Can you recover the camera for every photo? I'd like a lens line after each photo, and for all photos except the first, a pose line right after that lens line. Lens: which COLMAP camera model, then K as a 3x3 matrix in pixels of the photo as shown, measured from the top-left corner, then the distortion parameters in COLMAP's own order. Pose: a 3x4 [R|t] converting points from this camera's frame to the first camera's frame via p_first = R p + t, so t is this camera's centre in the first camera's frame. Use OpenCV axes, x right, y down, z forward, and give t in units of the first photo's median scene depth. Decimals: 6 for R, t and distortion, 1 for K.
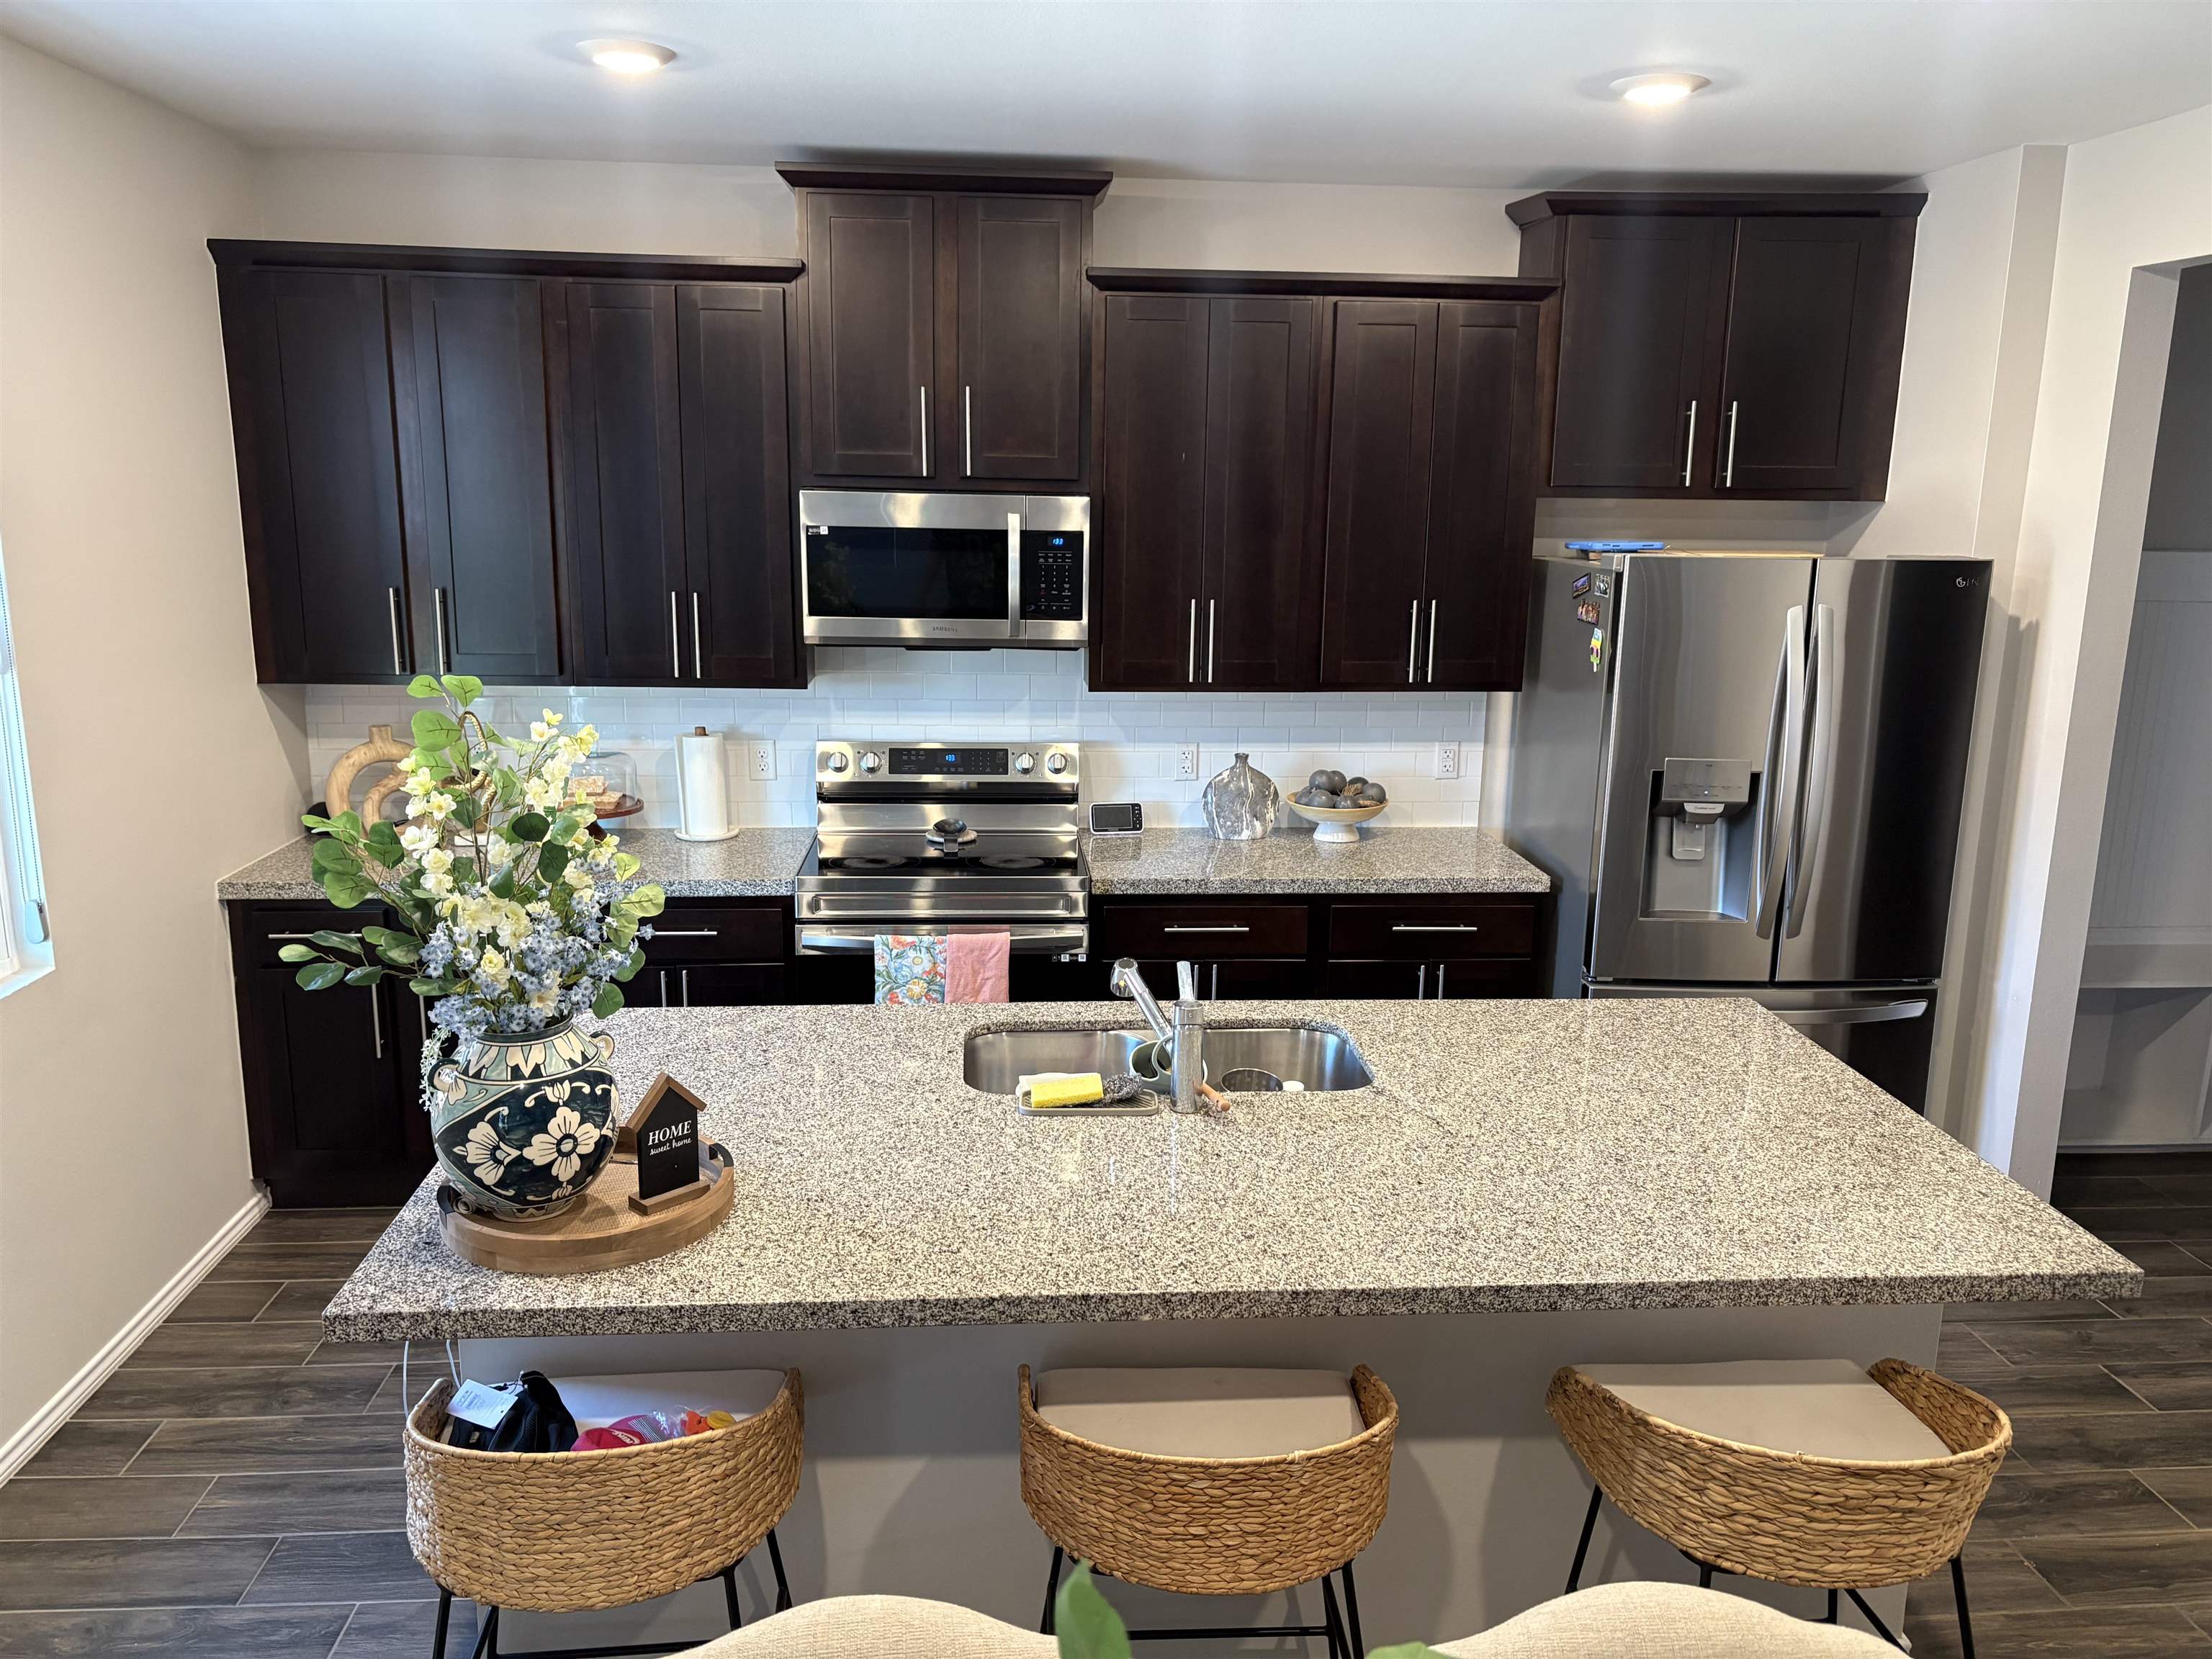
lens RADIAL K [[1671.5, 0, 1100.5], [0, 1671.5, 829.5], [0, 0, 1]] dist [0.045433, -0.045761]
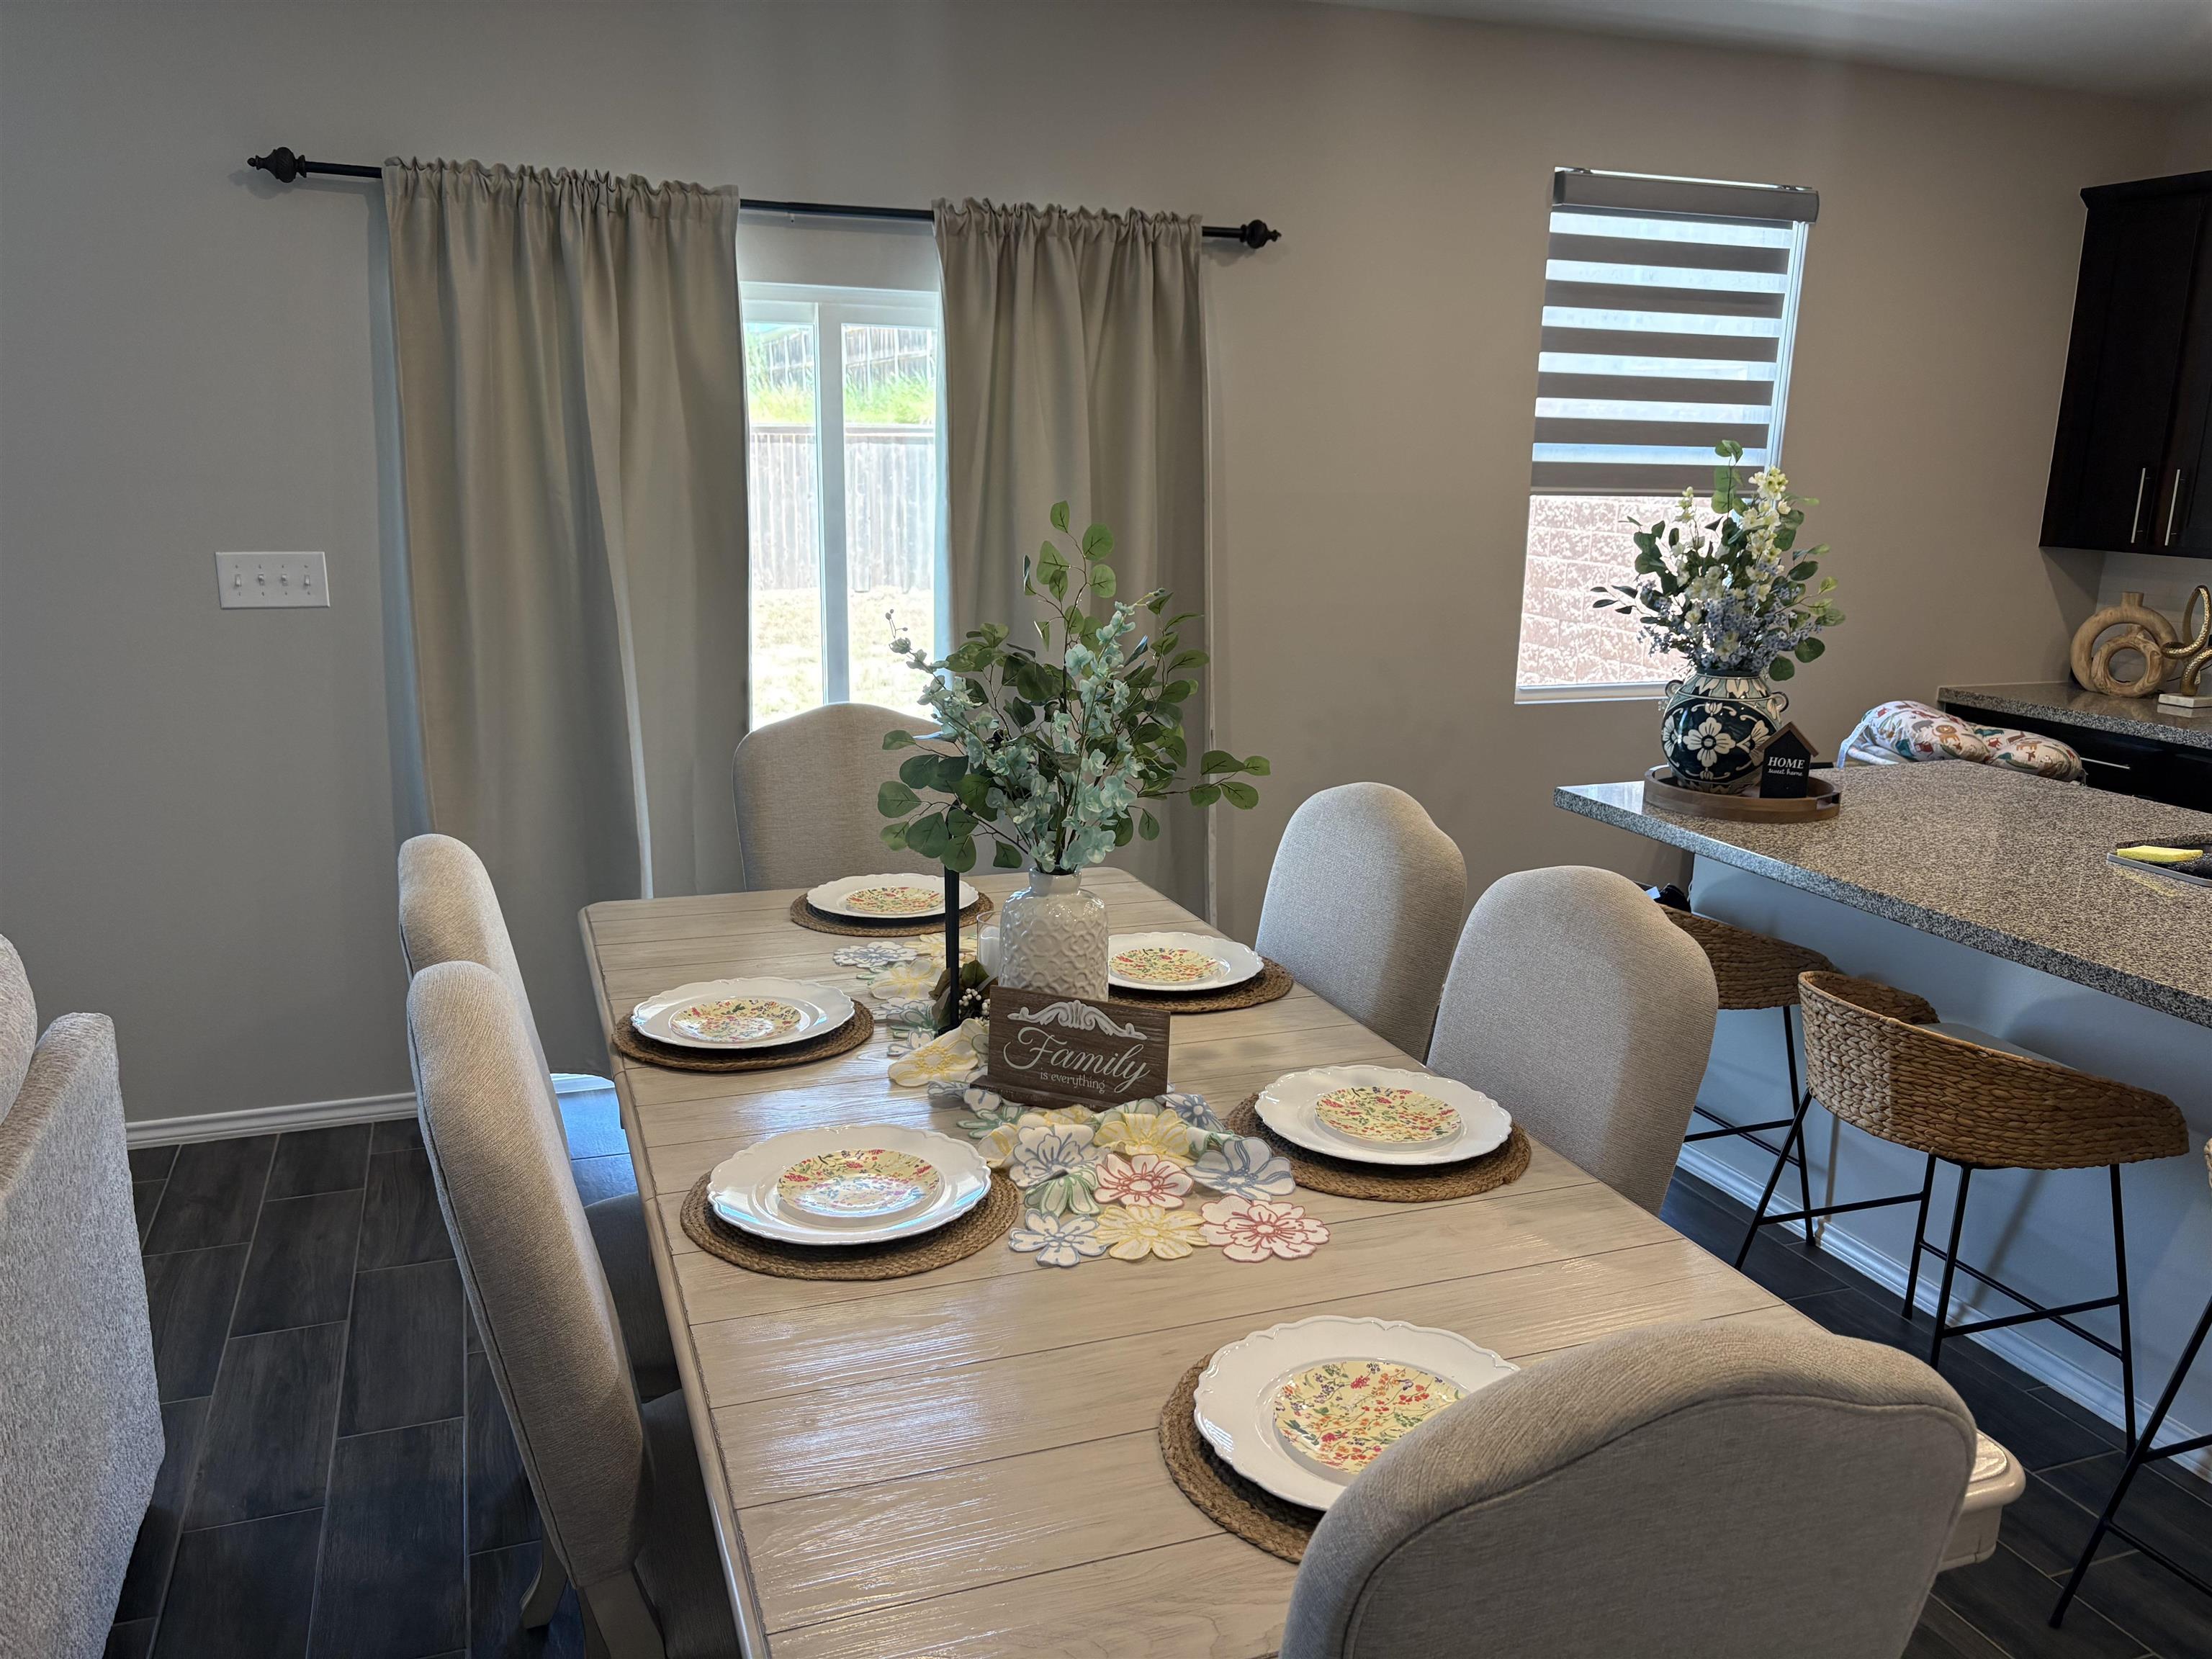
lens RADIAL K [[1671.5, 0, 1095.9], [0, 1671.5, 825.8], [0, 0, 1]] dist [0.045433, -0.045761]
pose [[0.272516, 0.206227, -0.939790, 0.536356], [-0.215999, 0.964941, 0.149111, 0.079012], [0.937592, 0.162358, 0.307507, -0.009167]]
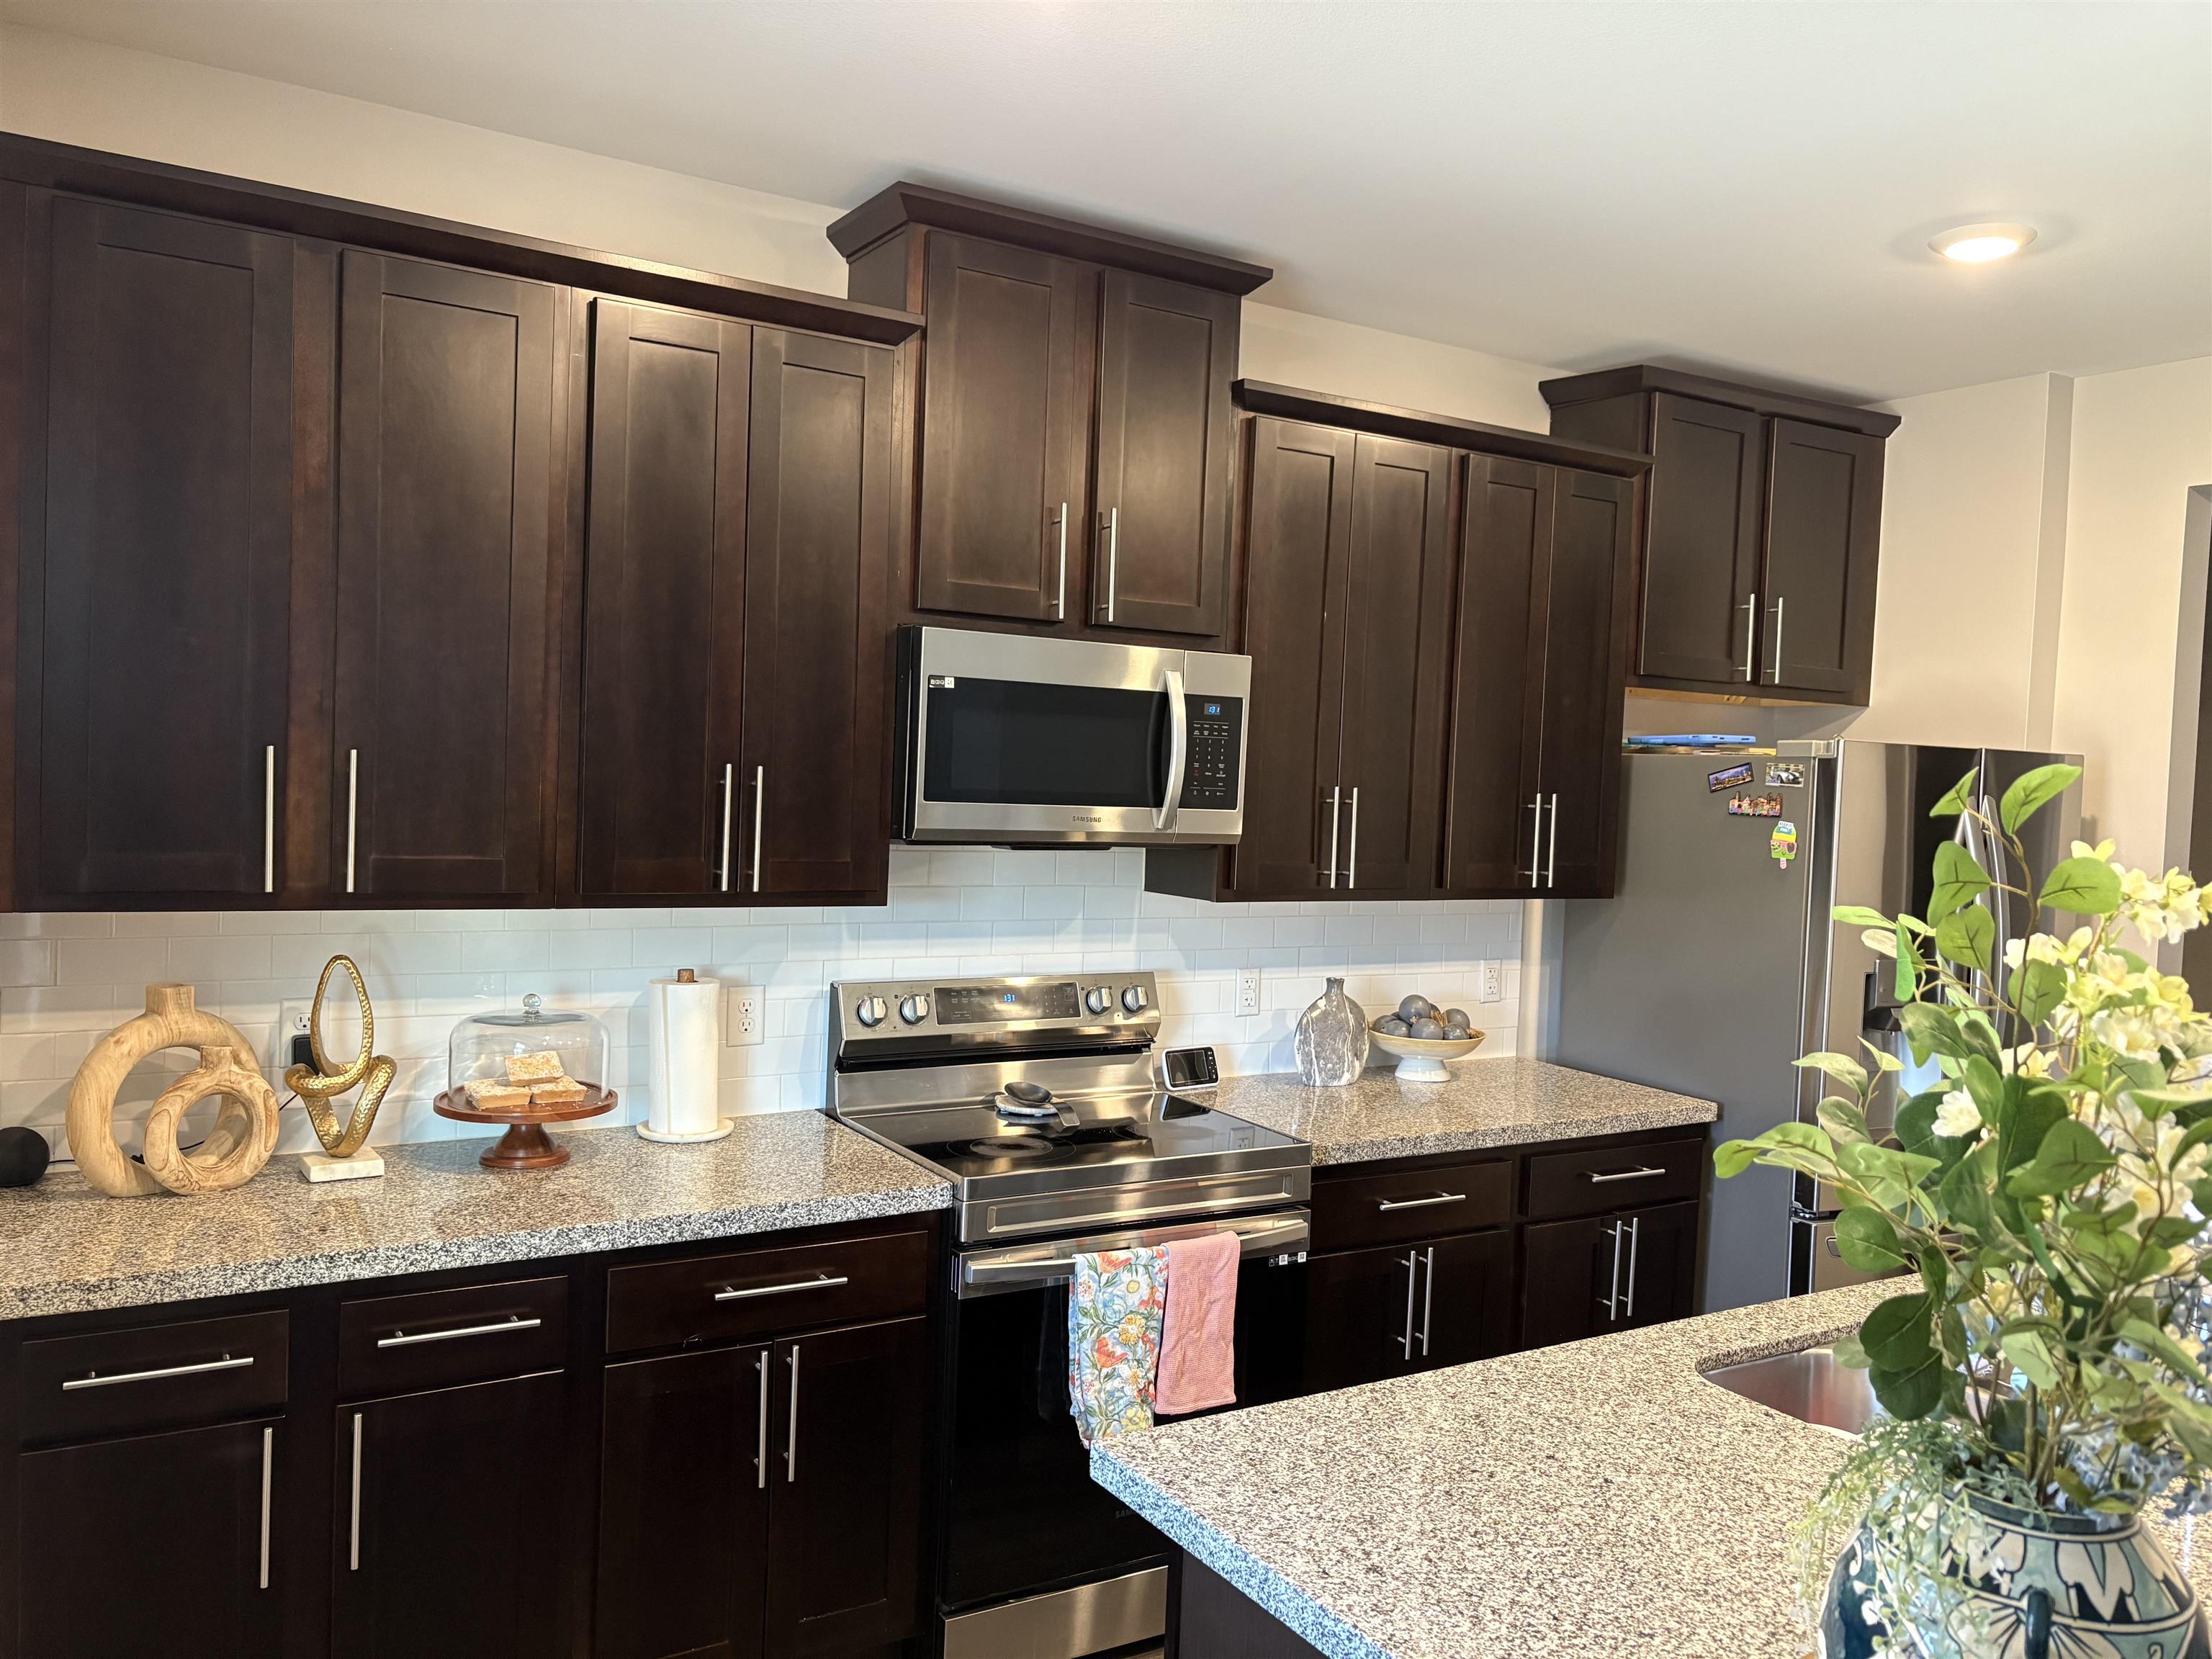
lens RADIAL K [[1671.5, 0, 1086.0], [0, 1671.5, 805.0], [0, 0, 1]] dist [0.045433, -0.045761]
pose [[0.892307, 0.010006, 0.451319, -0.430162], [0.064681, 0.986605, -0.149754, -0.015591], [-0.446772, 0.162818, 0.879707, 0.349071]]
